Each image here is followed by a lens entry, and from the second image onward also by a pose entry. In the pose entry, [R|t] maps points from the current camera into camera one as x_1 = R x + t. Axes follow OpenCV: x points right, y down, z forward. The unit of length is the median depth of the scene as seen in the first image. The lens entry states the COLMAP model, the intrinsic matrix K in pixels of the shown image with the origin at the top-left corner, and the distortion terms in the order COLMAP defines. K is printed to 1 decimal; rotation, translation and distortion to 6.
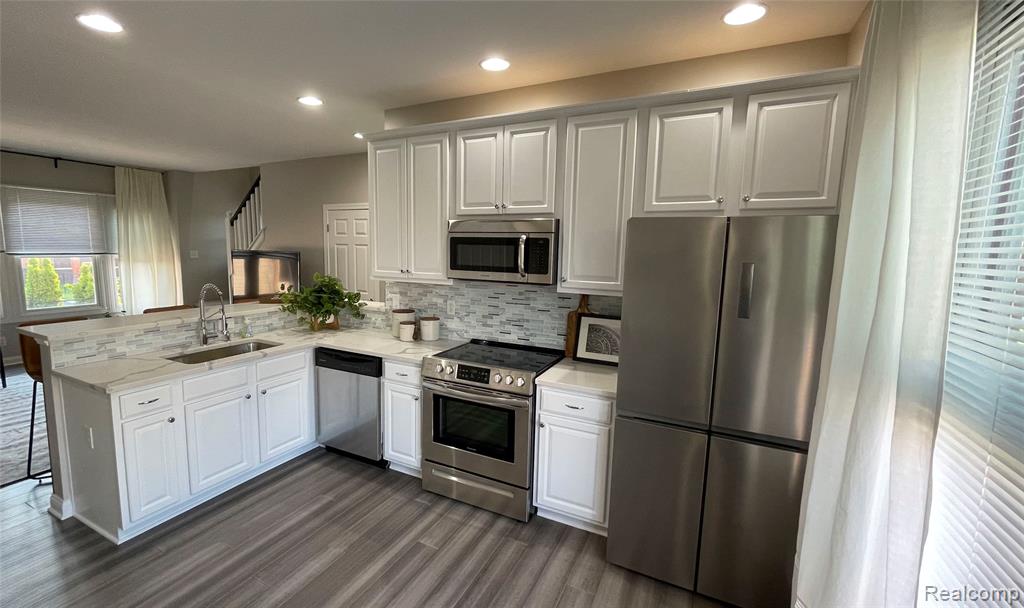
lens RADIAL K [[415.6, 0, 512.0], [0, 415.6, 304.0], [0, 0, 1]] dist [0.000111, -0.000026]
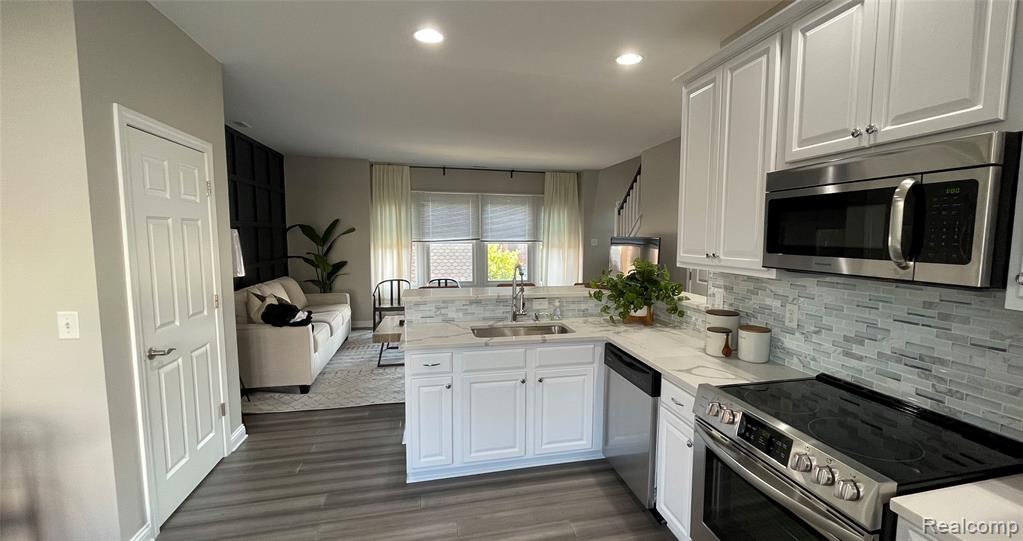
lens RADIAL K [[436.3, 0, 536.9], [0, 436.3, 275.4], [0, 0, 1]] dist [-0.003353, 0.000027]
pose [[0.639677, 0.054274, -0.766725, 0.118907], [-0.094645, 0.995475, -0.008495, -0.011373], [0.762795, 0.078001, 0.641919, 0.306072]]
